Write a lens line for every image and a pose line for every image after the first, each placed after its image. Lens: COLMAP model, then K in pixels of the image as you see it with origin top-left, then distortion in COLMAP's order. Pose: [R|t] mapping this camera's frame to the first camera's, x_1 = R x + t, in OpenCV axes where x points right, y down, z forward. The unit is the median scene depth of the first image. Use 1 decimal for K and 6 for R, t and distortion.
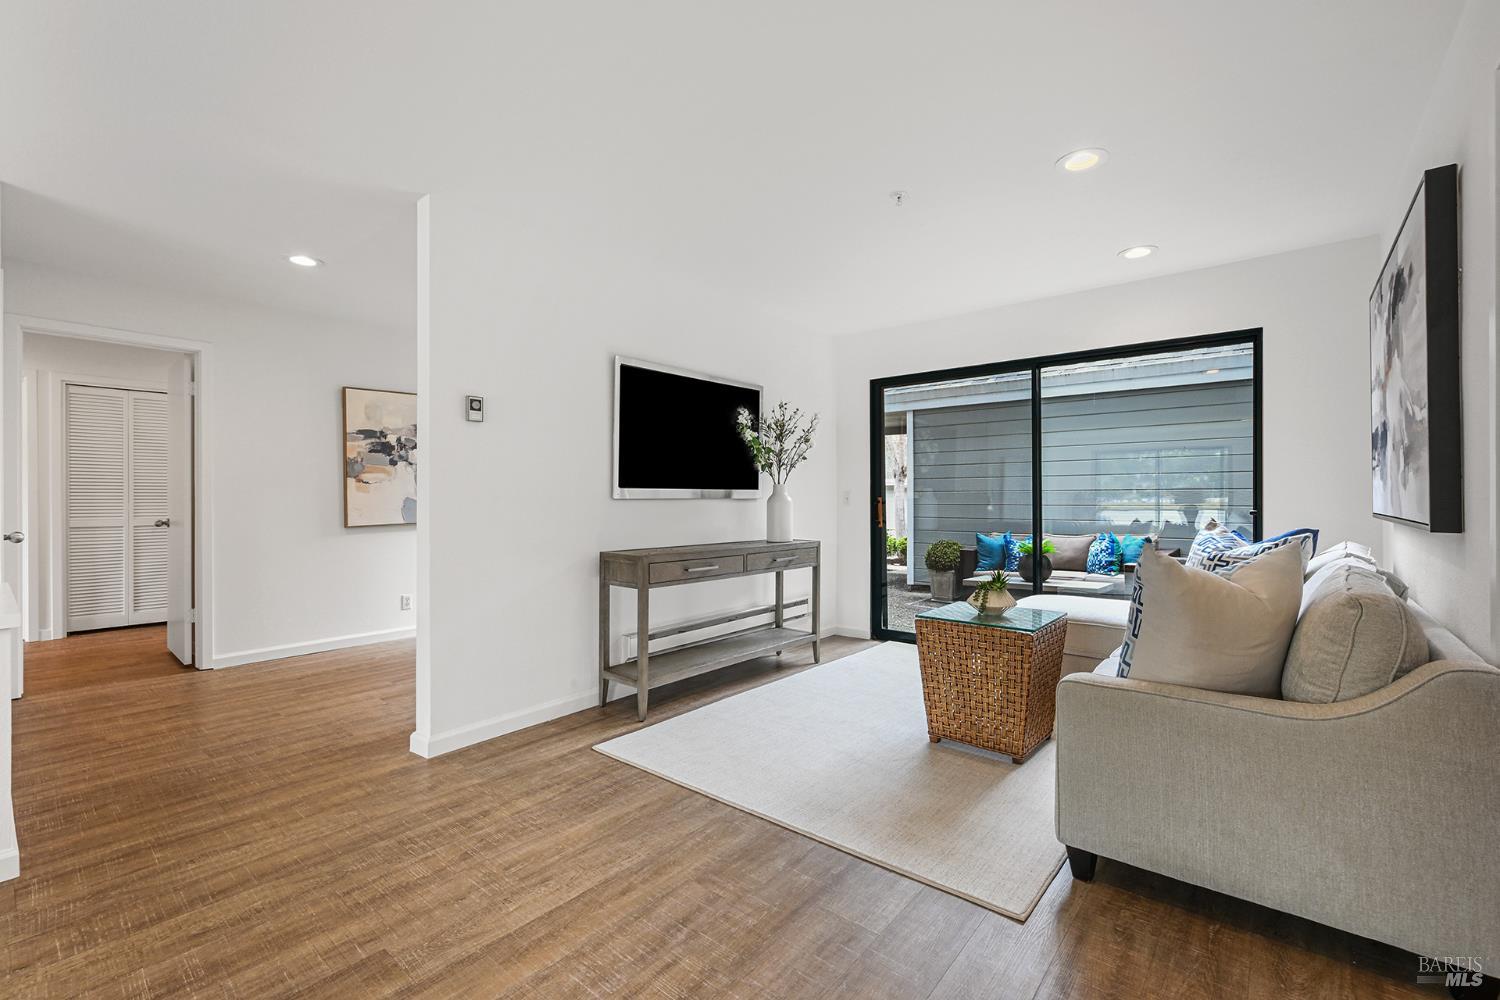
lens RADIAL K [[637.1, 0, 787.2], [0, 637.1, 497.9], [0, 0, 1]] dist [0.001154, 0.000417]
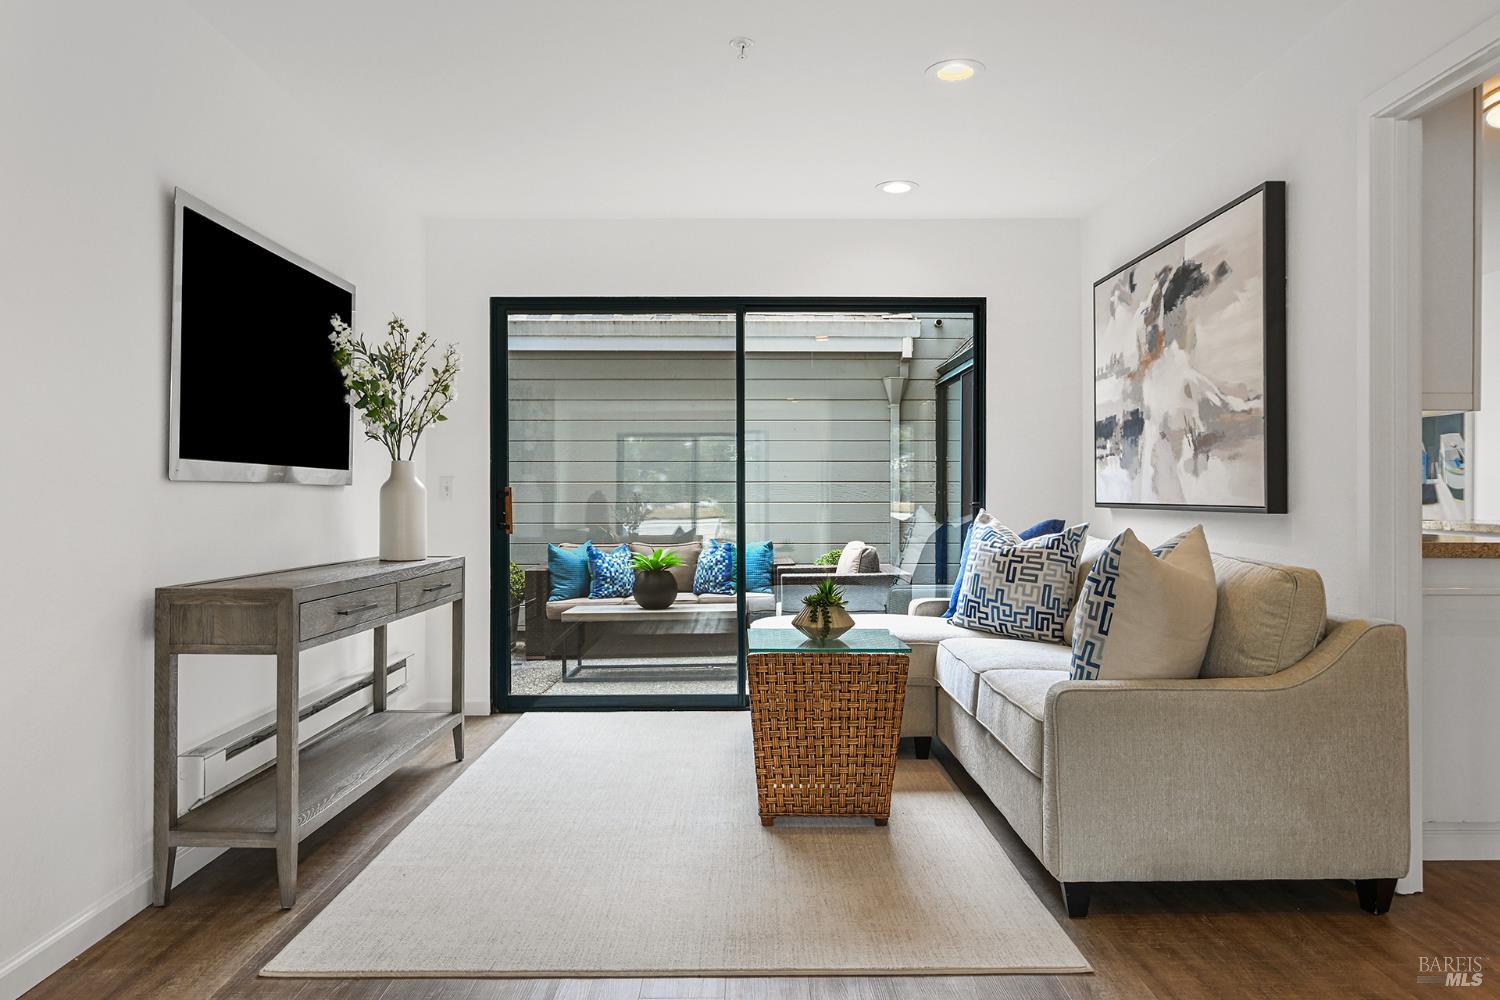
lens RADIAL K [[994.6, 0, 750.0], [0, 994.6, 500.0], [0, 0, 1]] dist [-0.000622, 0.001388]
pose [[0.779469, -0.000448, 0.626441, -0.413414], [-0.000496, 0.999999, 0.001332, 0.015902], [-0.626441, -0.001349, 0.779468, 0.126026]]
